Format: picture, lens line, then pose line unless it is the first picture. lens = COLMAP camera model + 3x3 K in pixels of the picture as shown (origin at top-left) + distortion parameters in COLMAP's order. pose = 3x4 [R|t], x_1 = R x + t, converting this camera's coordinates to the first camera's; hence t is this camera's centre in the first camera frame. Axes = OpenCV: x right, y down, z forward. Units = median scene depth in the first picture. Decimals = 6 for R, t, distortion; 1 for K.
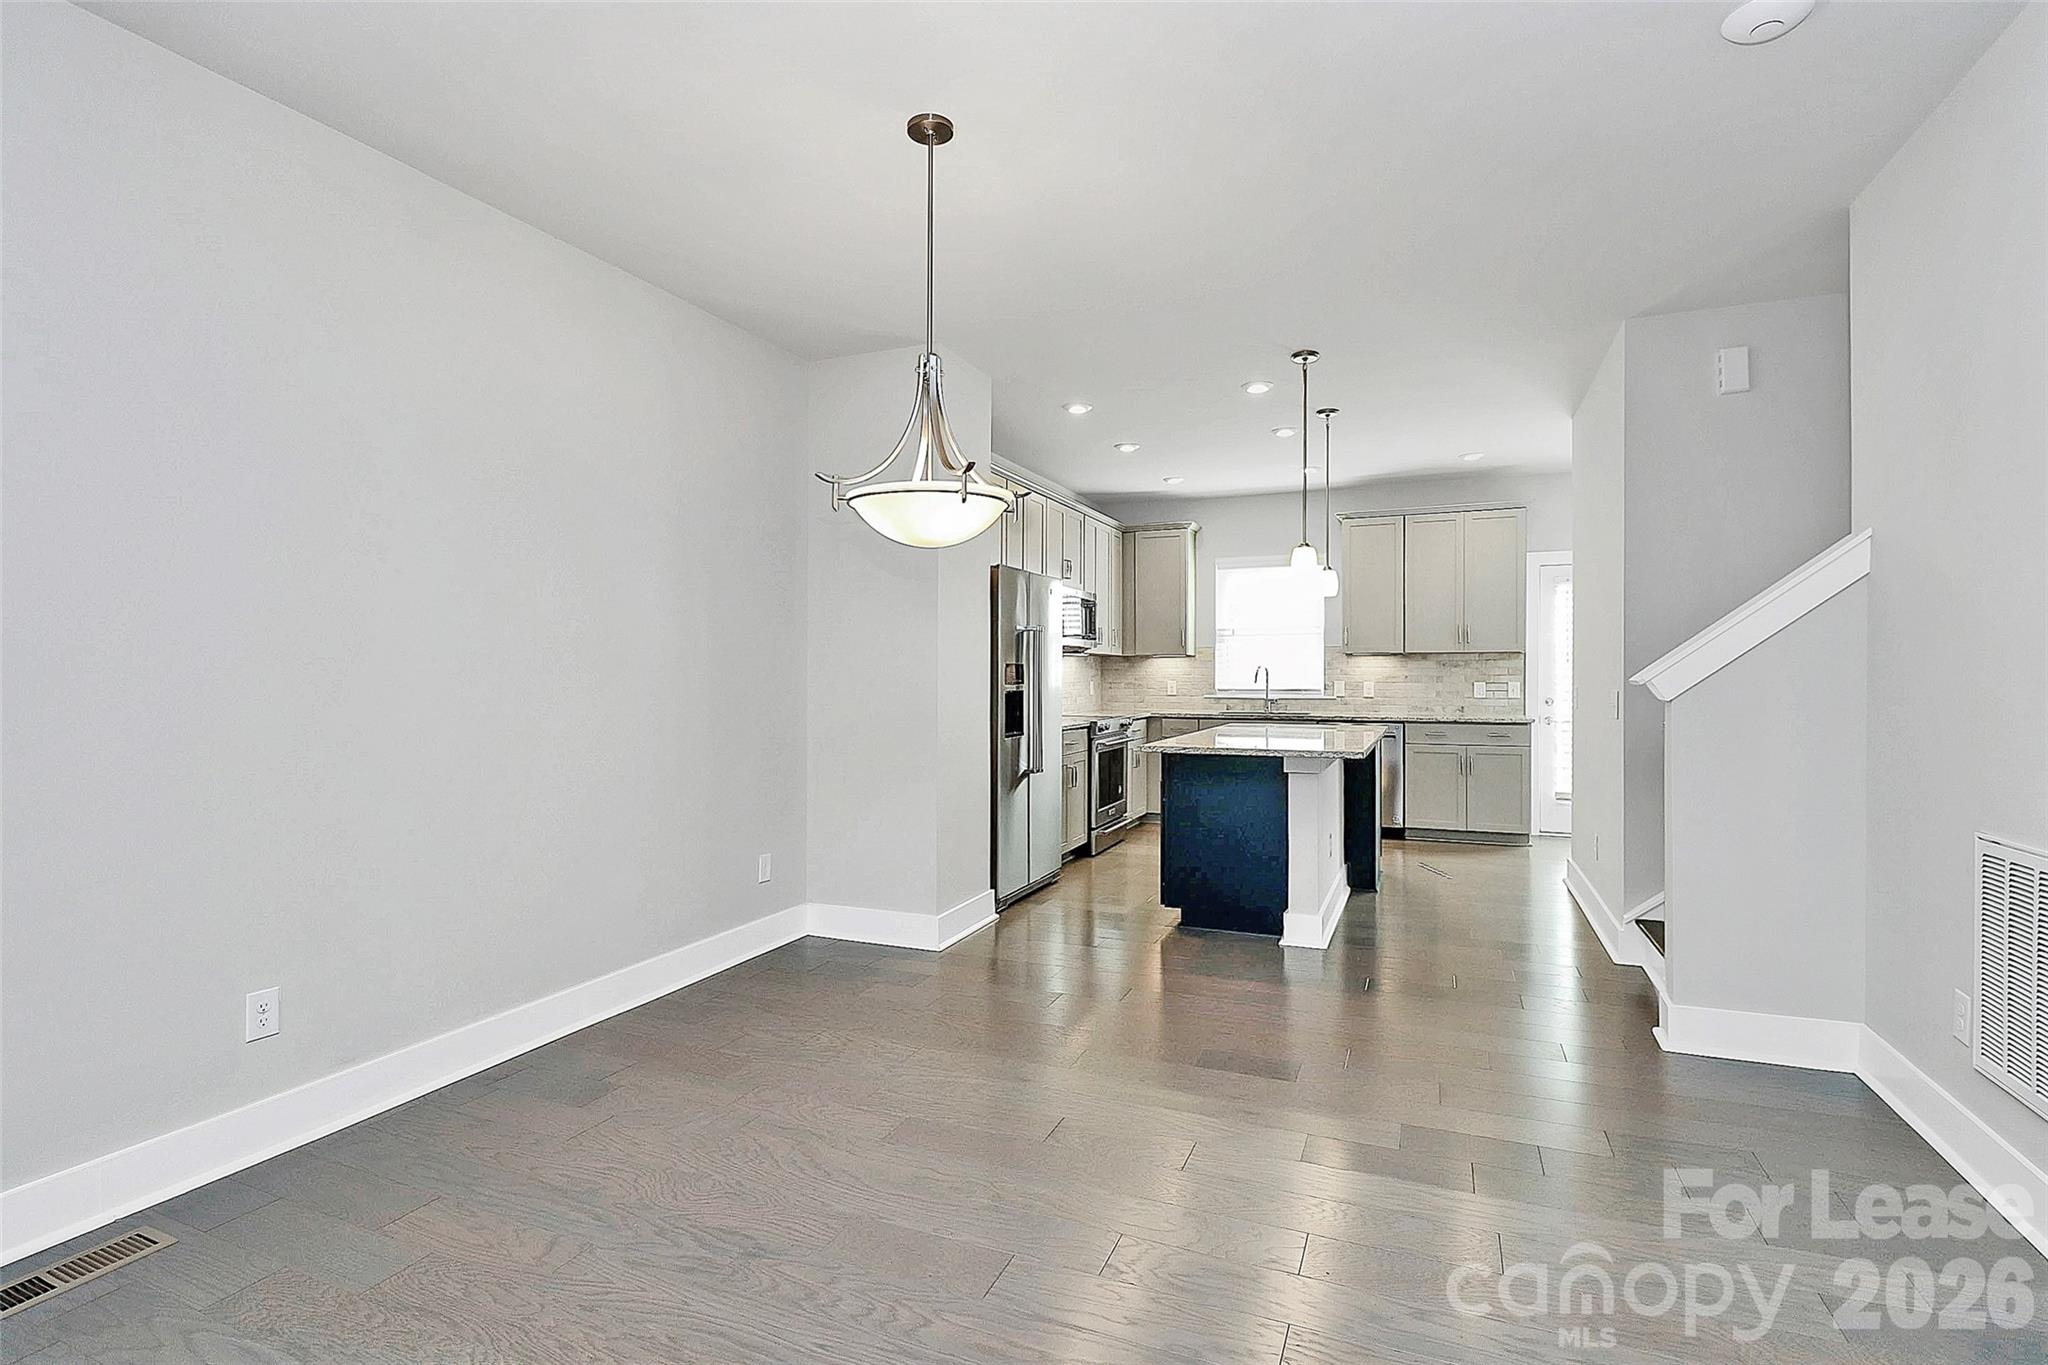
lens RADIAL K [[966.1, 0, 1024.0], [0, 966.1, 682.5], [0, 0, 1]] dist [0.000820, -0.011400]
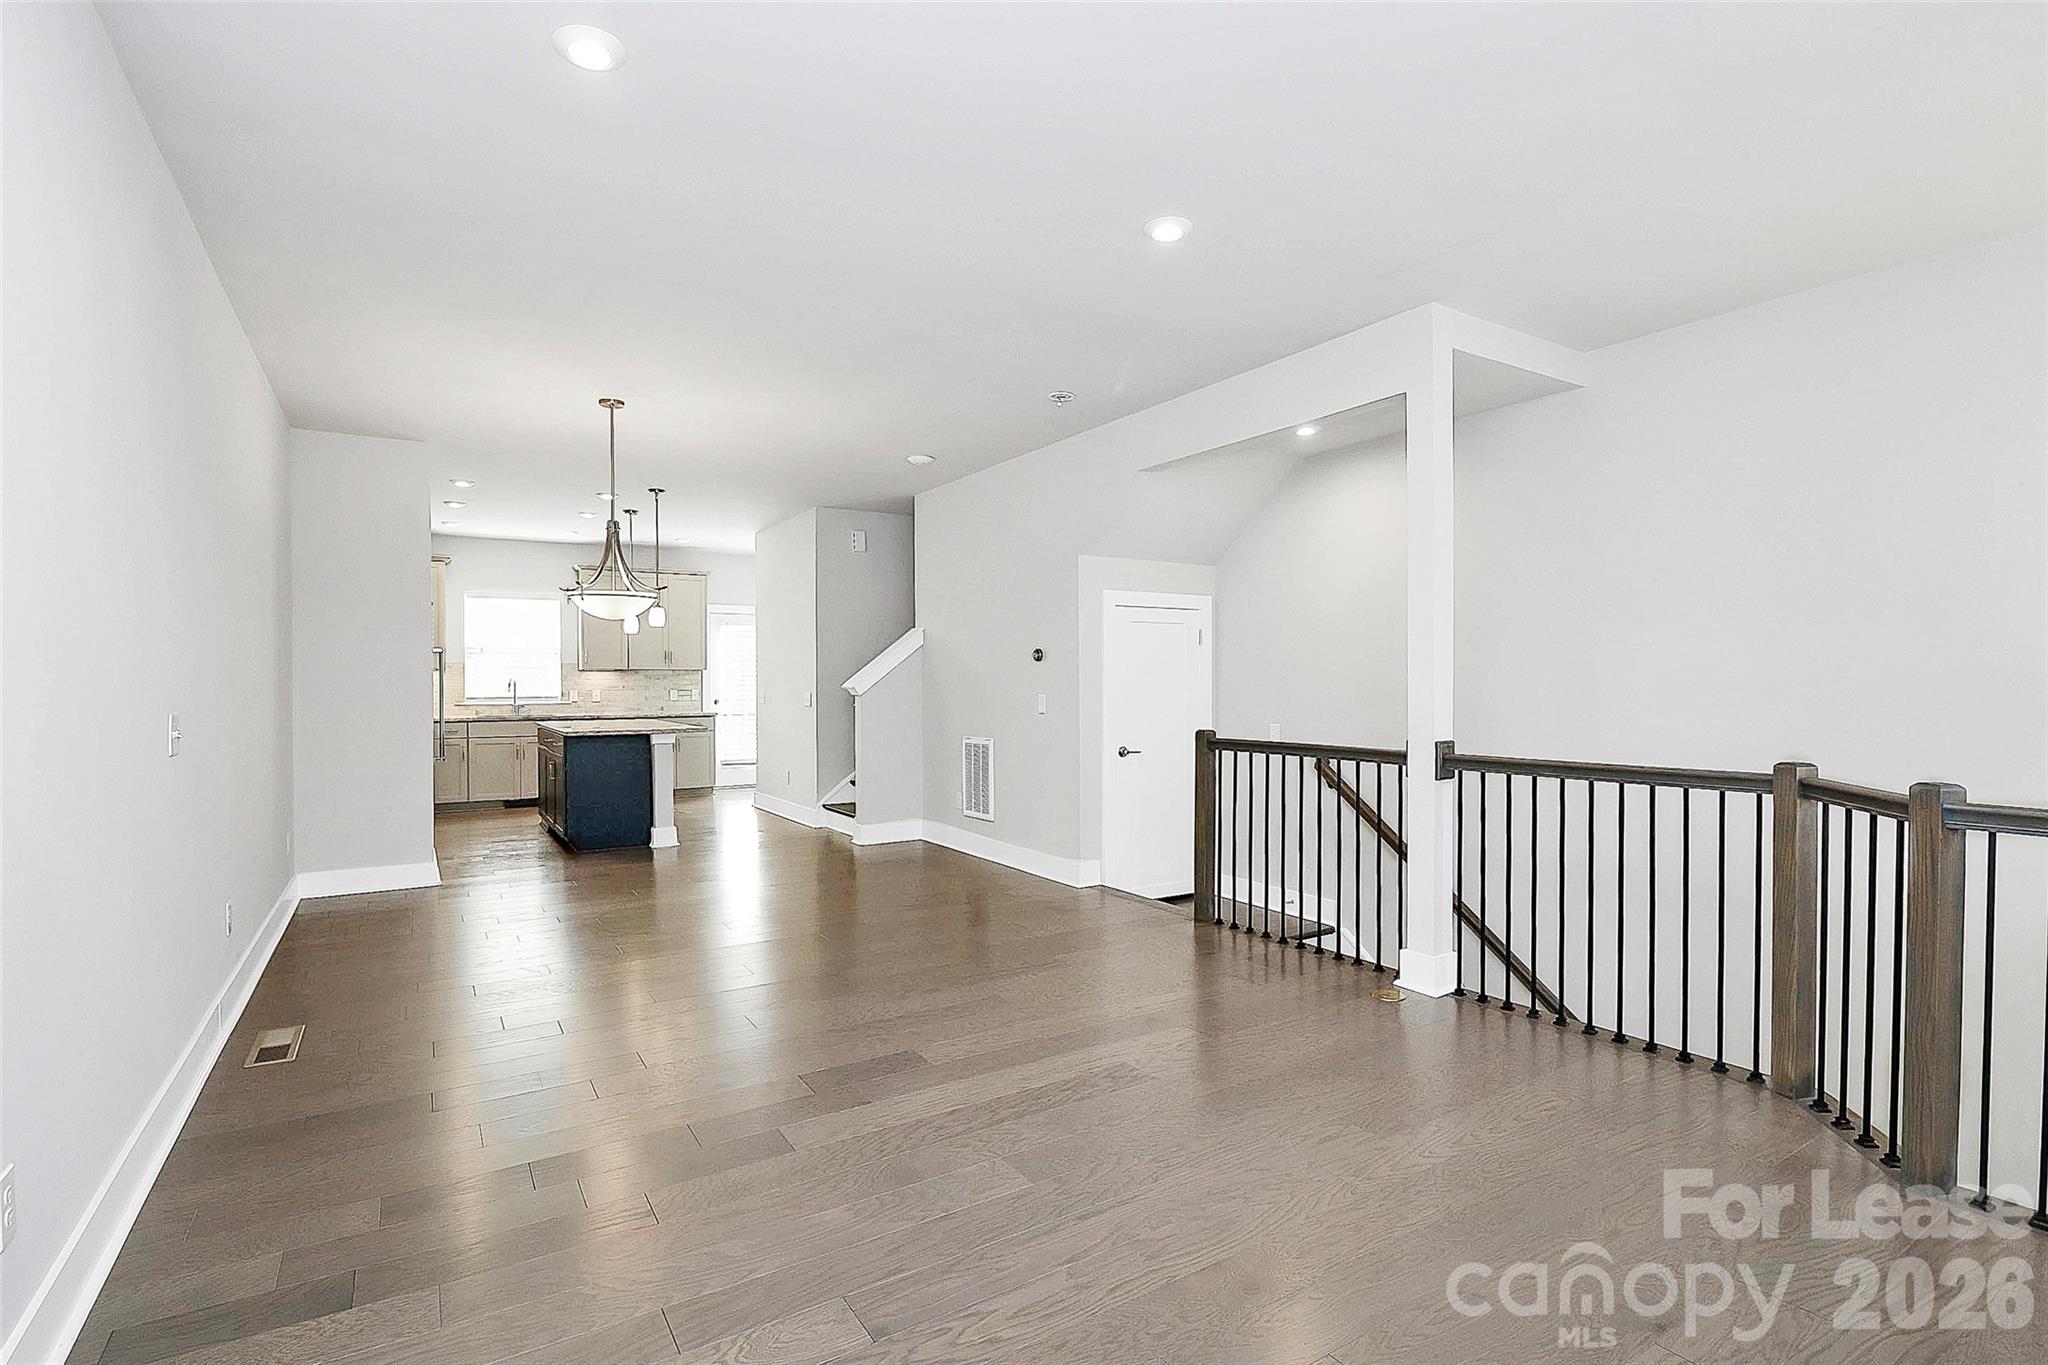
lens RADIAL K [[975.1, 0, 1031.1], [0, 975.1, 688.9], [0, 0, 1]] dist [0.002040, -0.013827]
pose [[0.571246, -0.007515, 0.820744, -0.430720], [0.010891, 0.999939, 0.001575, 0.002111], [-0.820707, 0.008039, 0.571293, -0.287640]]
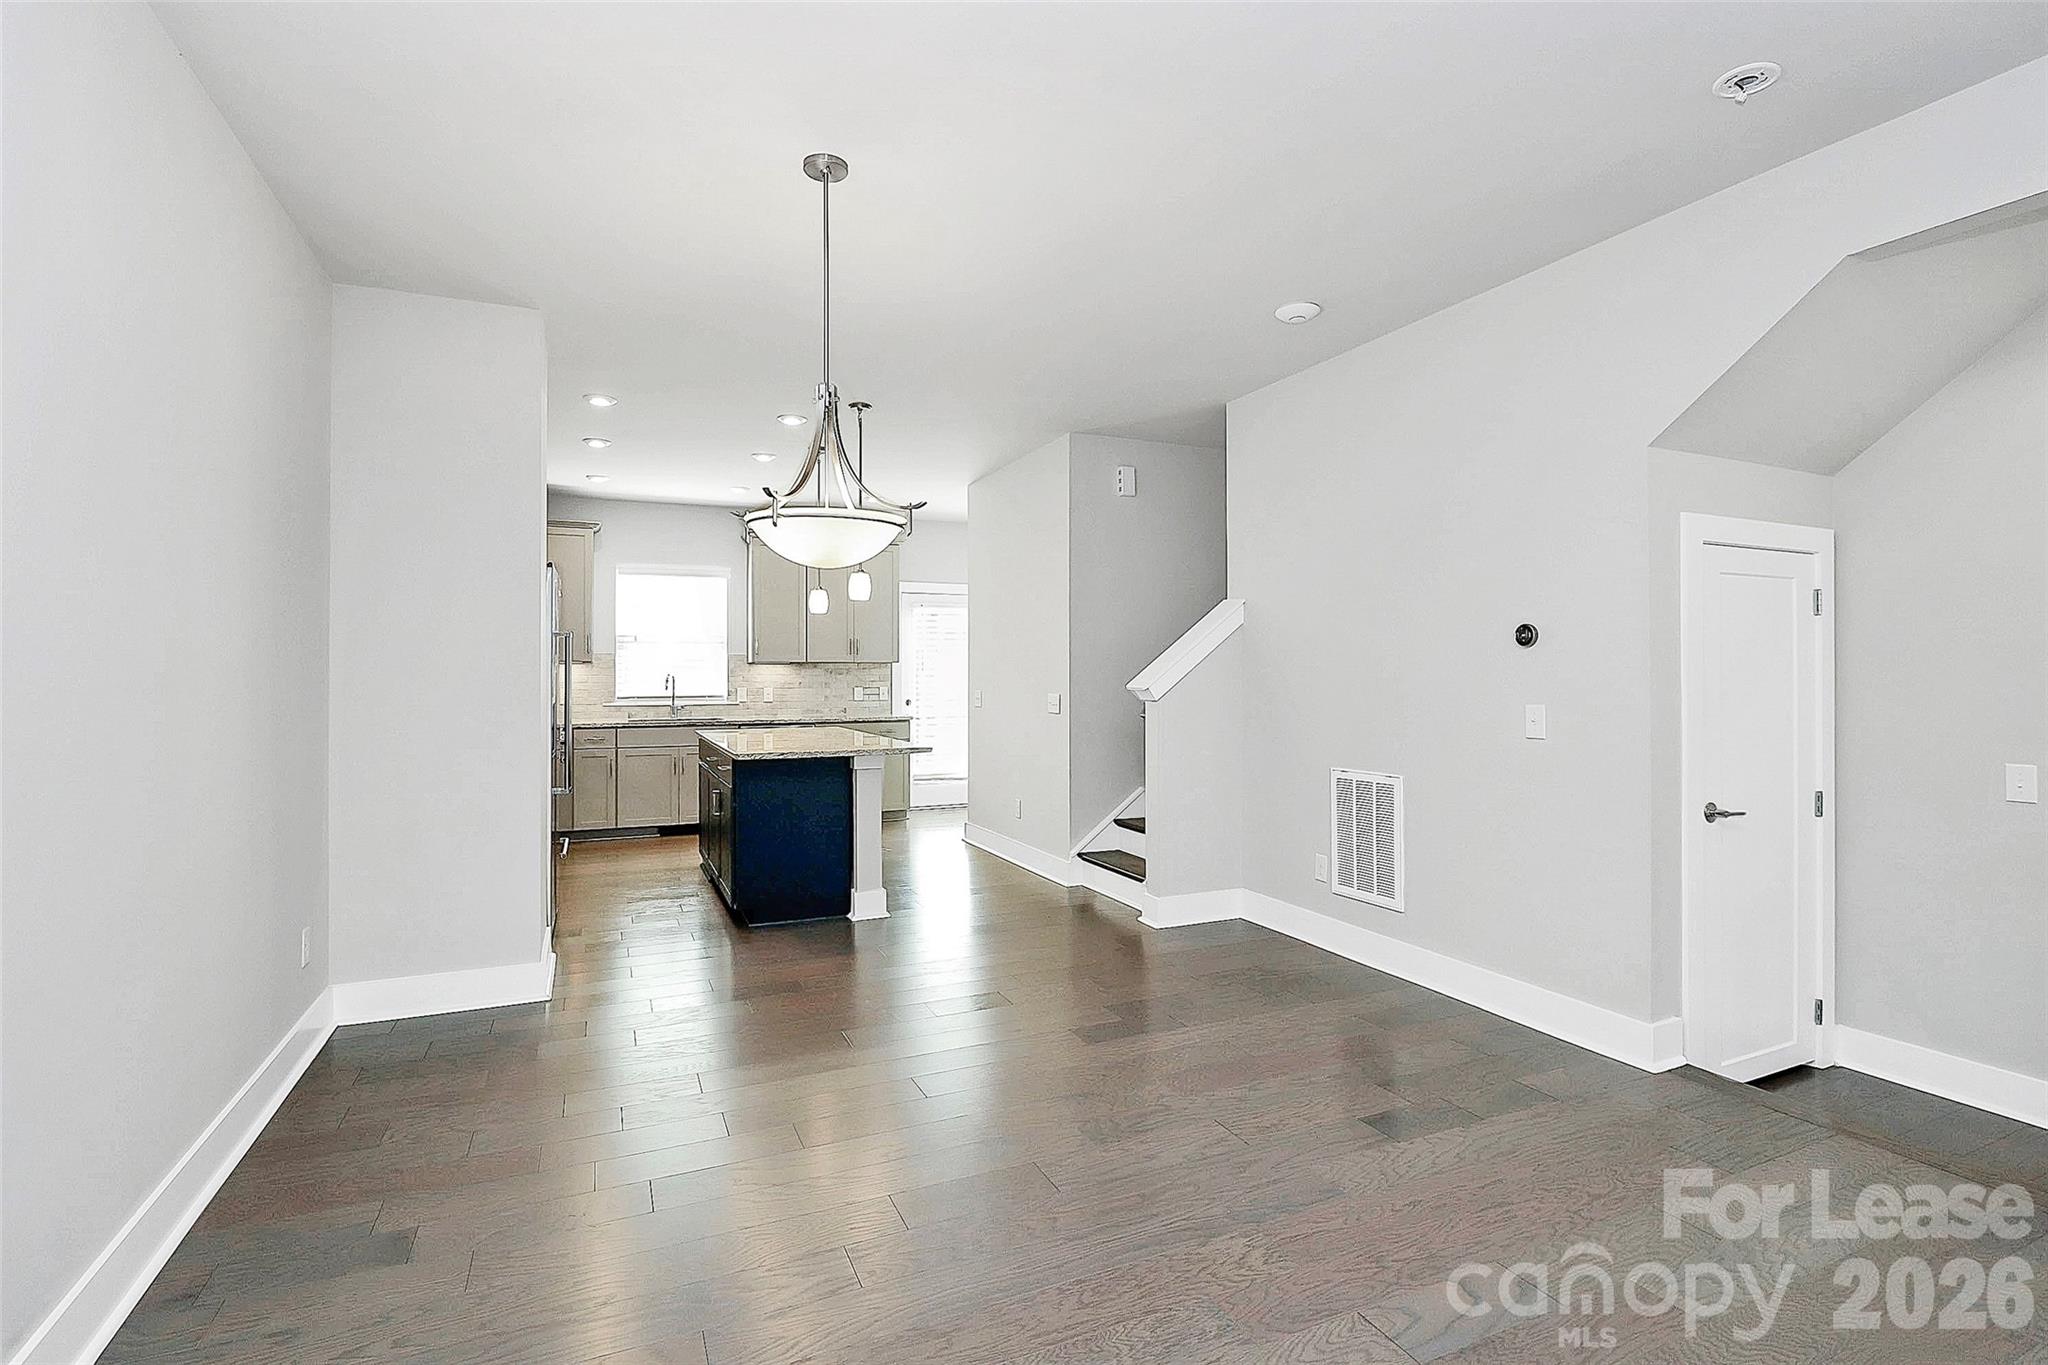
lens RADIAL K [[954.0, 0, 1025.6], [0, 954.0, 669.4], [0, 0, 1]] dist [0.001126, 0.000216]
pose [[0.682804, 0.004014, 0.730590, -0.244636], [0.008641, 0.999871, -0.013568, -0.004562], [-0.730550, 0.015577, 0.682681, 0.048907]]
